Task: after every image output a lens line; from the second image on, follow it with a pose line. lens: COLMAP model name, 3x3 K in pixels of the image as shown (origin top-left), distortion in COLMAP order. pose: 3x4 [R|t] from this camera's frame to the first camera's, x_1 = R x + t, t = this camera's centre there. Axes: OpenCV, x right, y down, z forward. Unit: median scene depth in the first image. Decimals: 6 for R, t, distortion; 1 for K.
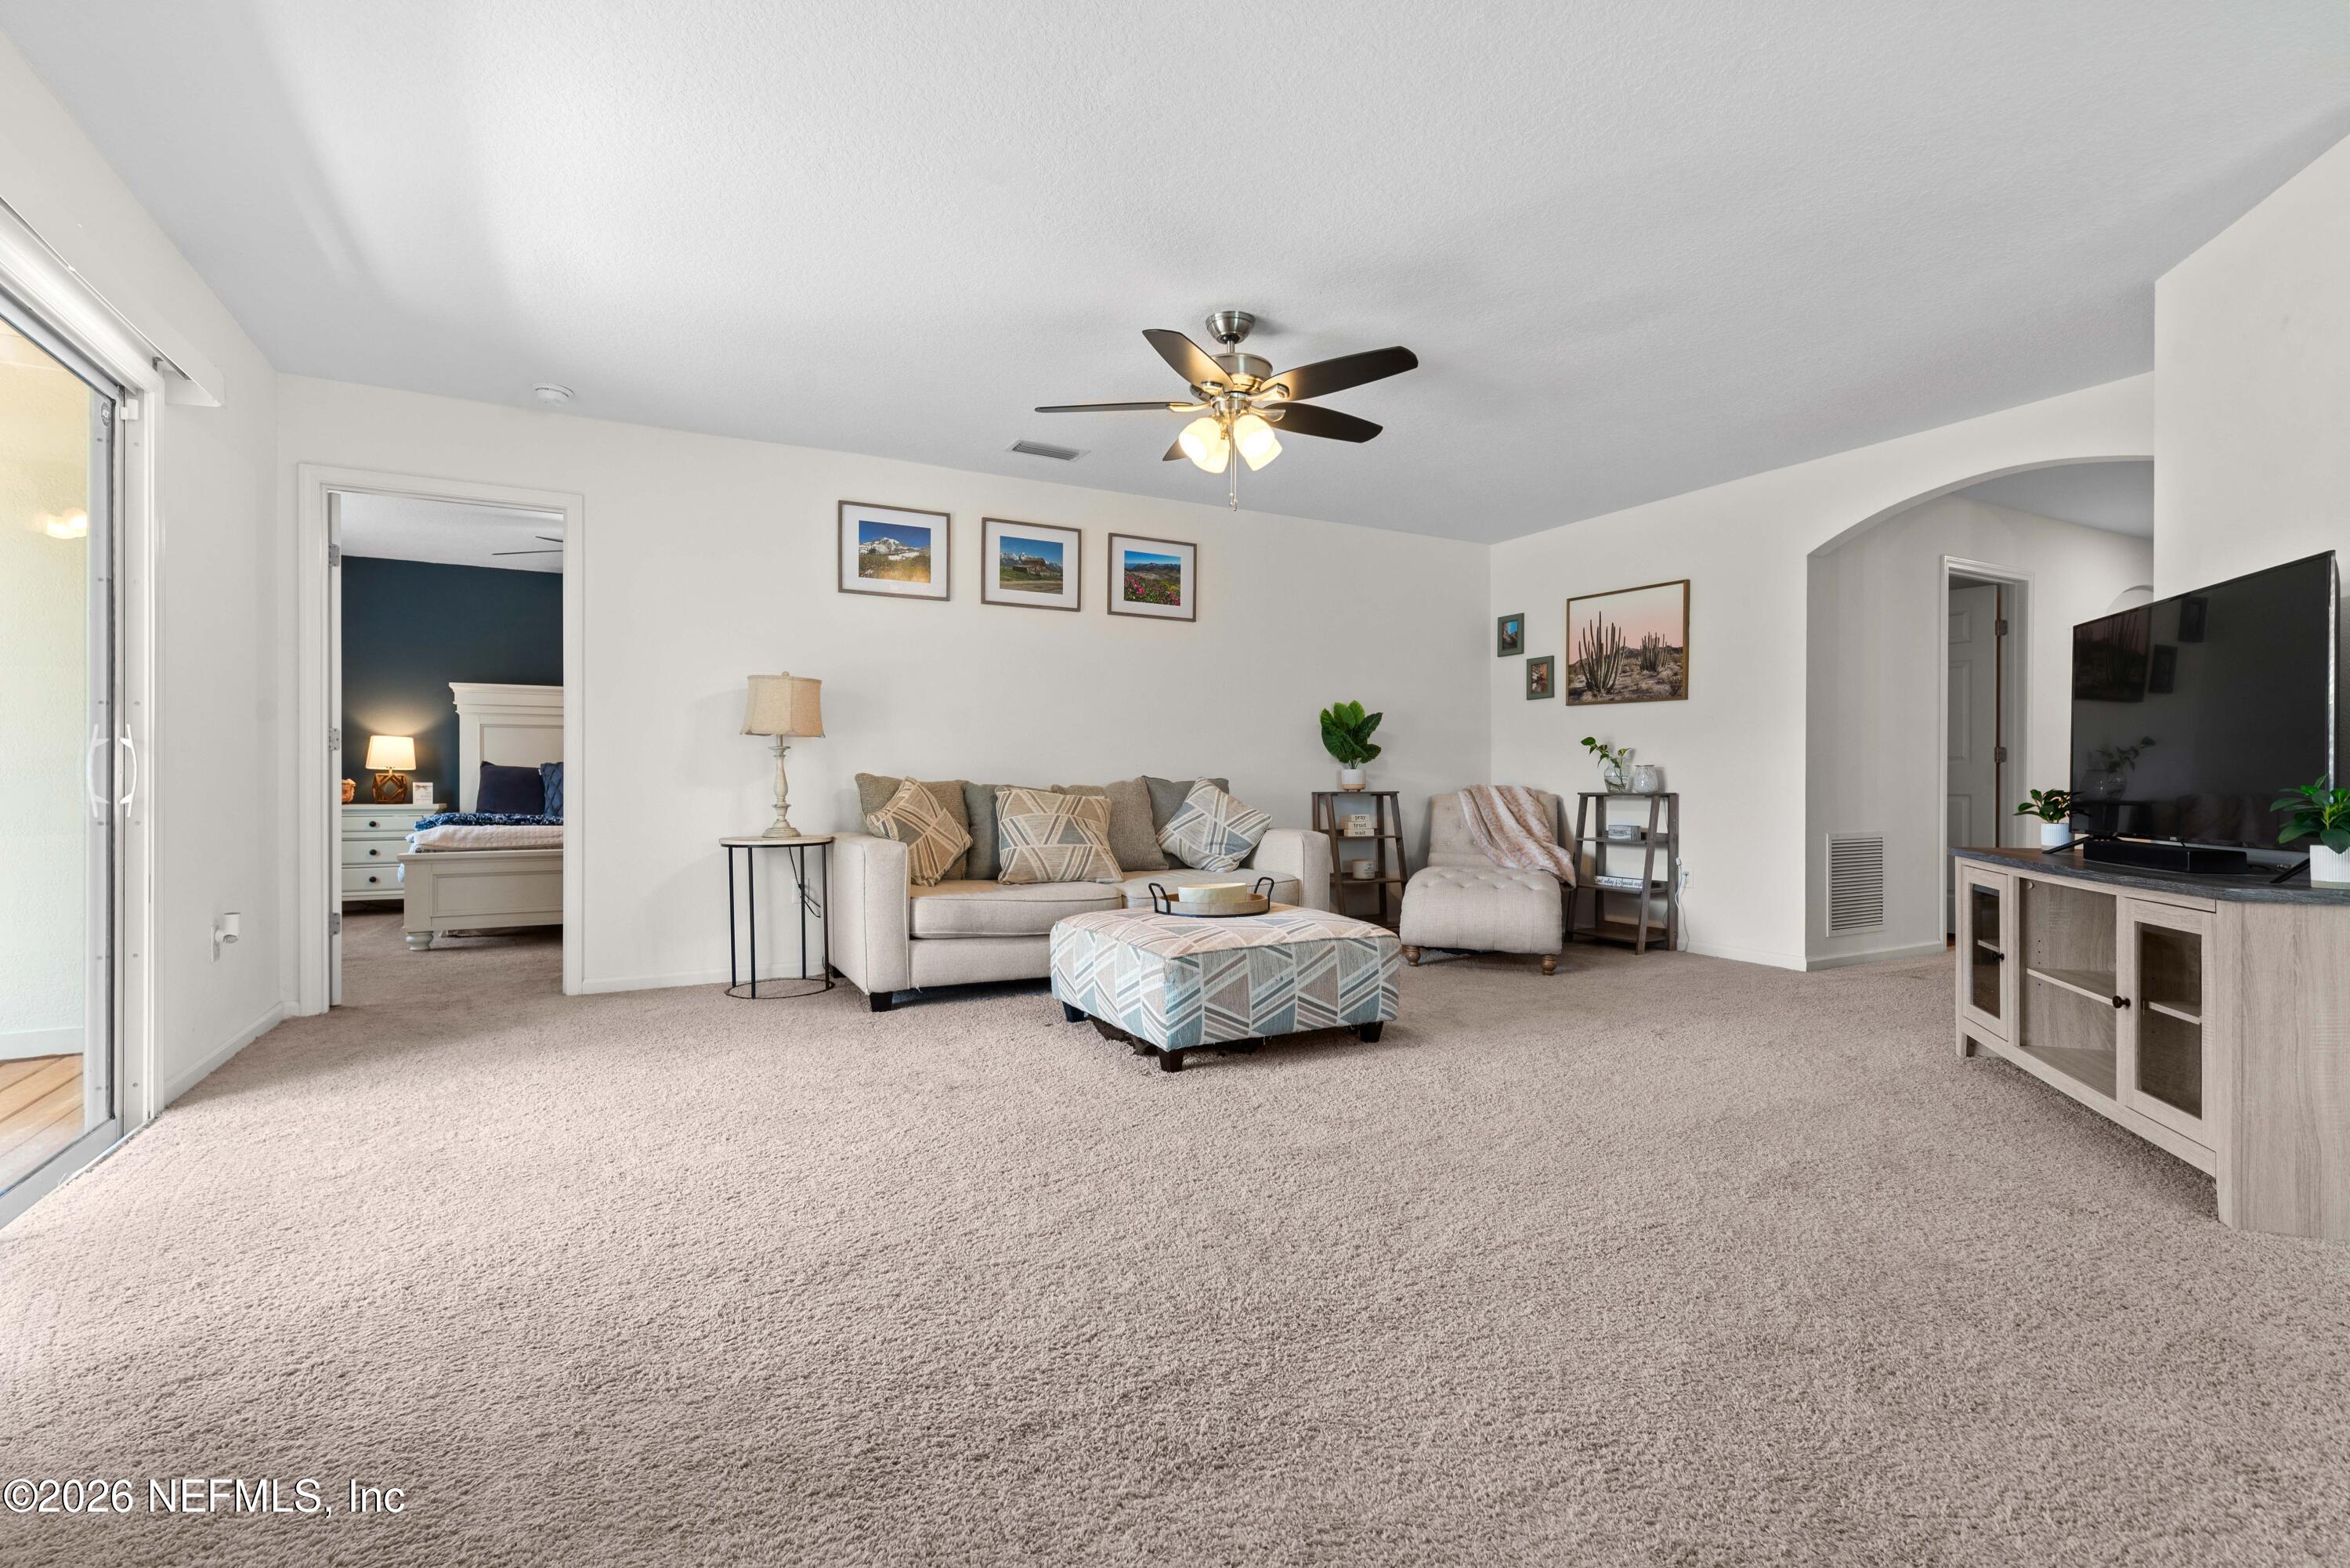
lens RADIAL K [[1057.2, 0, 1175.0], [0, 1057.2, 784.0], [0, 0, 1]] dist [0.003408, -0.000116]
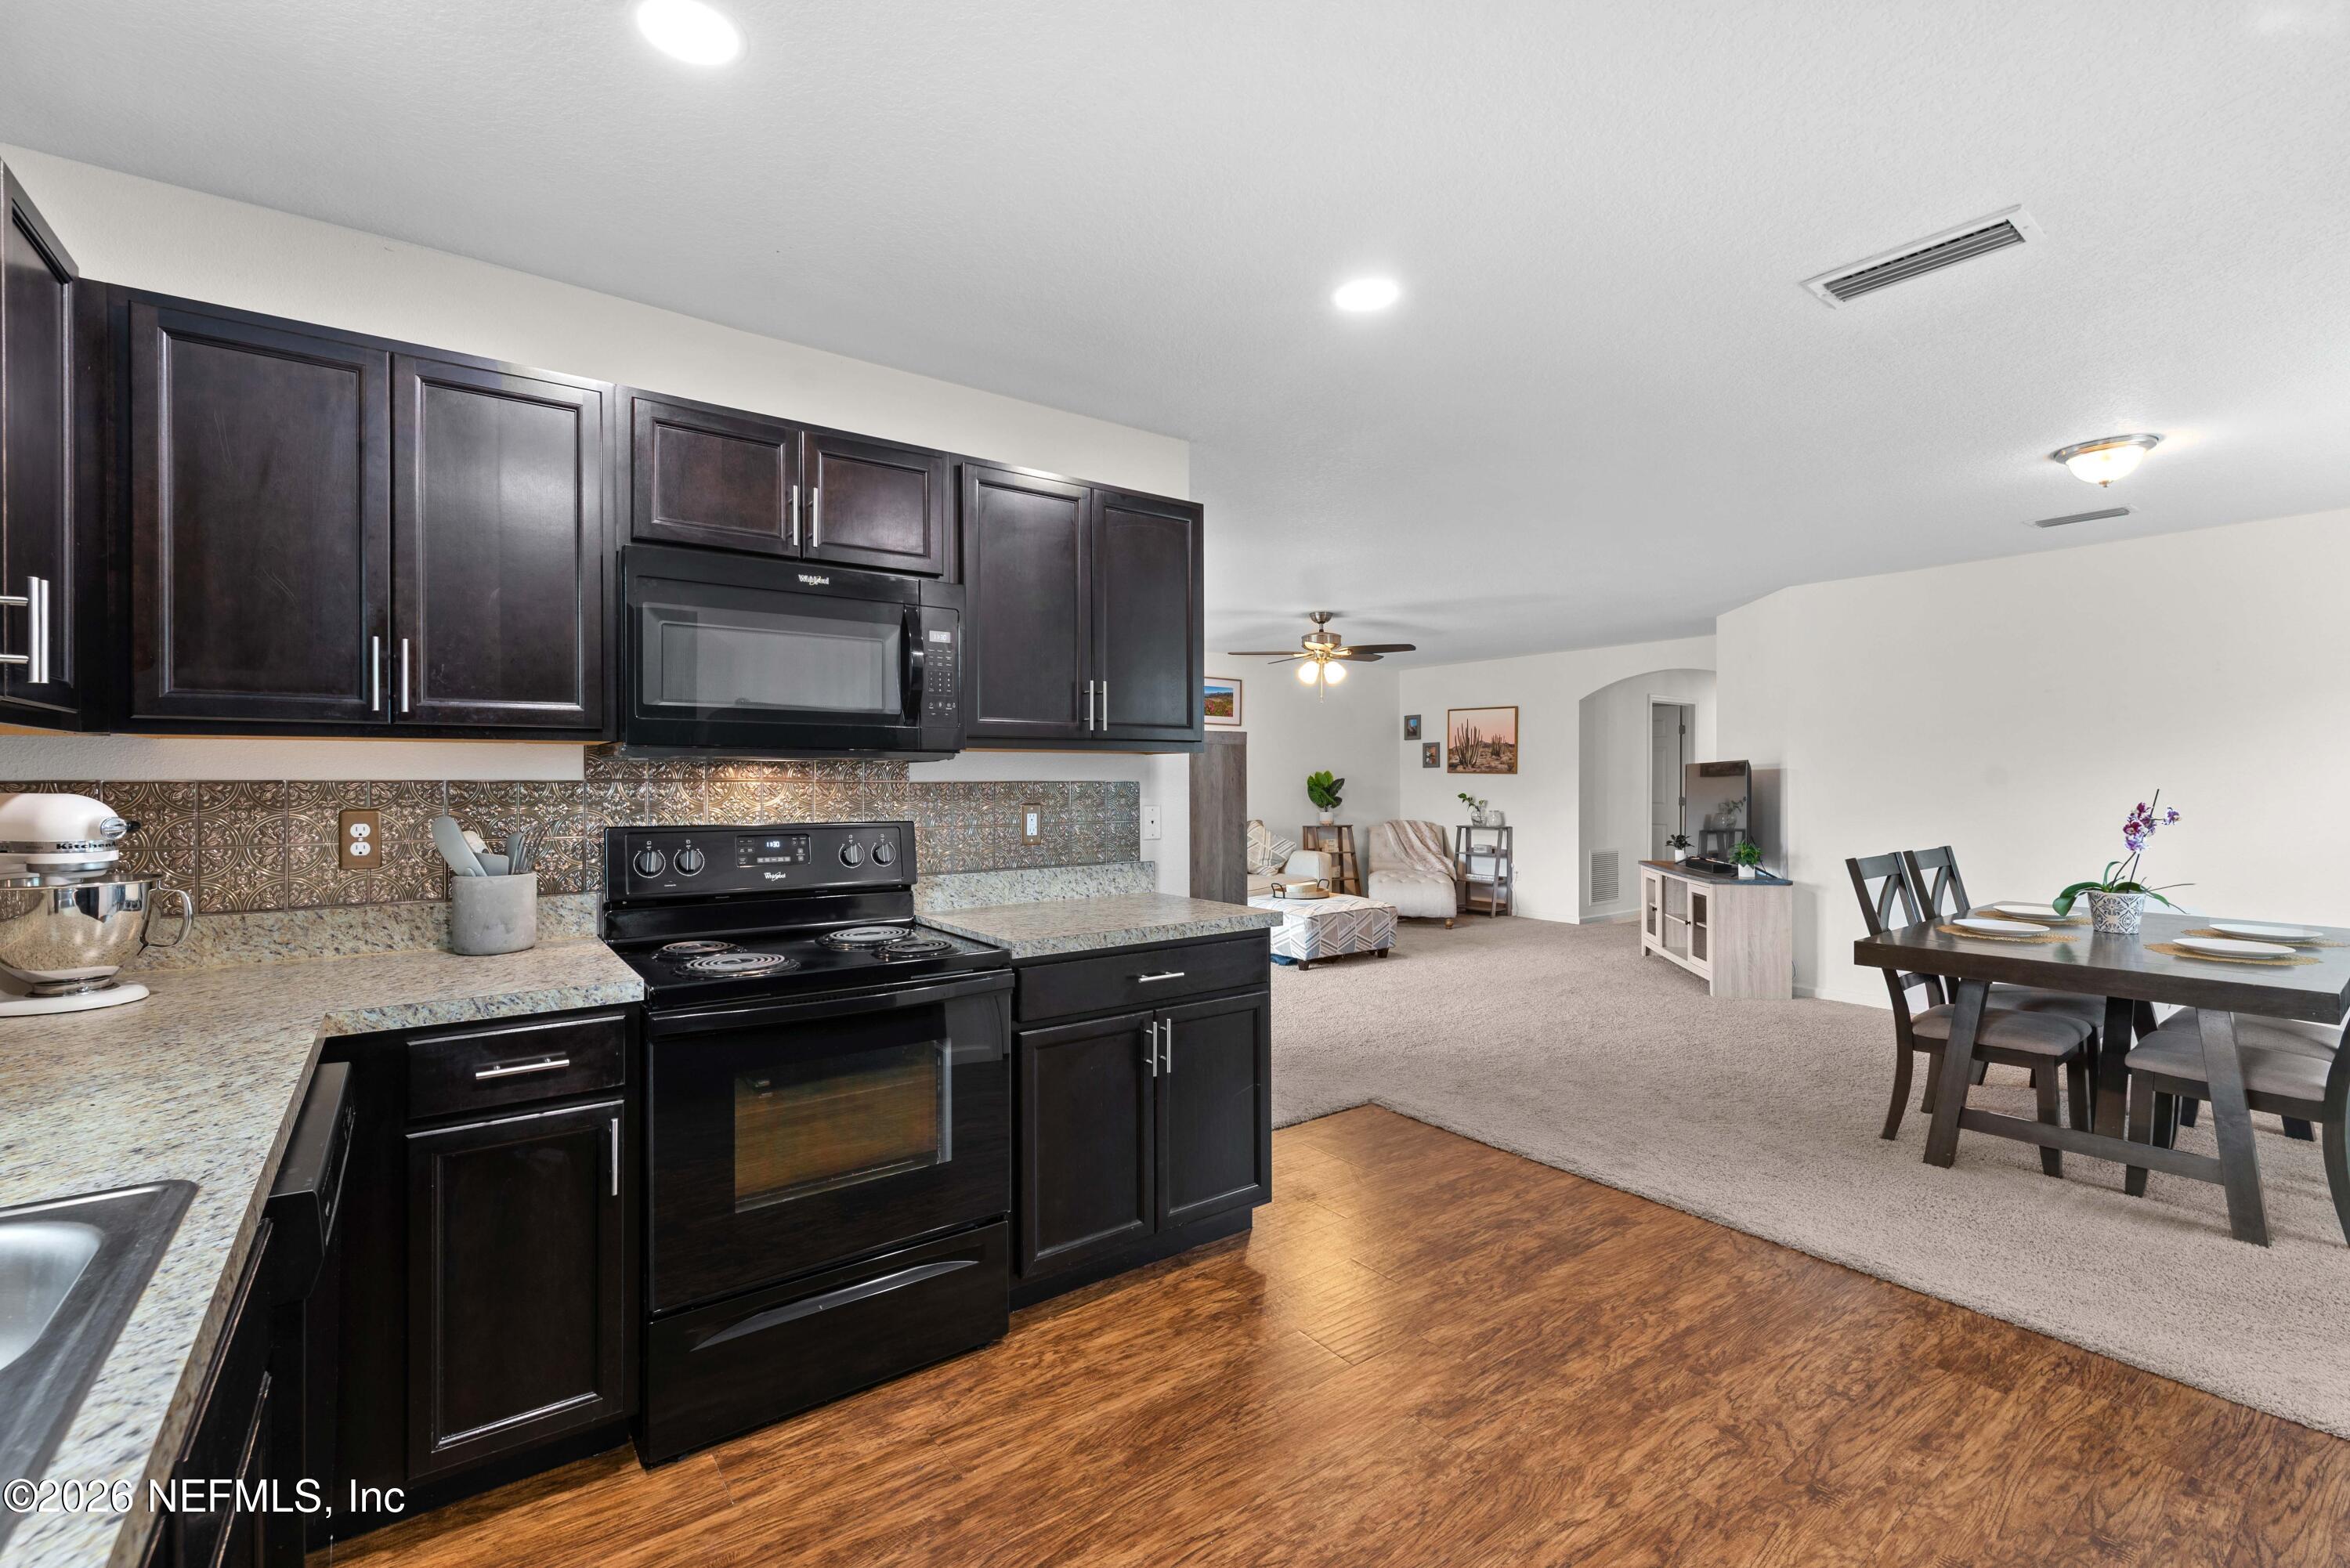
lens RADIAL K [[998.2, 0, 1175.0], [0, 998.2, 784.0], [0, 0, 1]] dist [-0.000922, 0.000146]
pose [[0.989117, -0.002493, 0.147109, -0.322452], [0.002647, 0.999996, -0.000851, -0.061964], [-0.147106, 0.001231, 0.989120, -0.558614]]
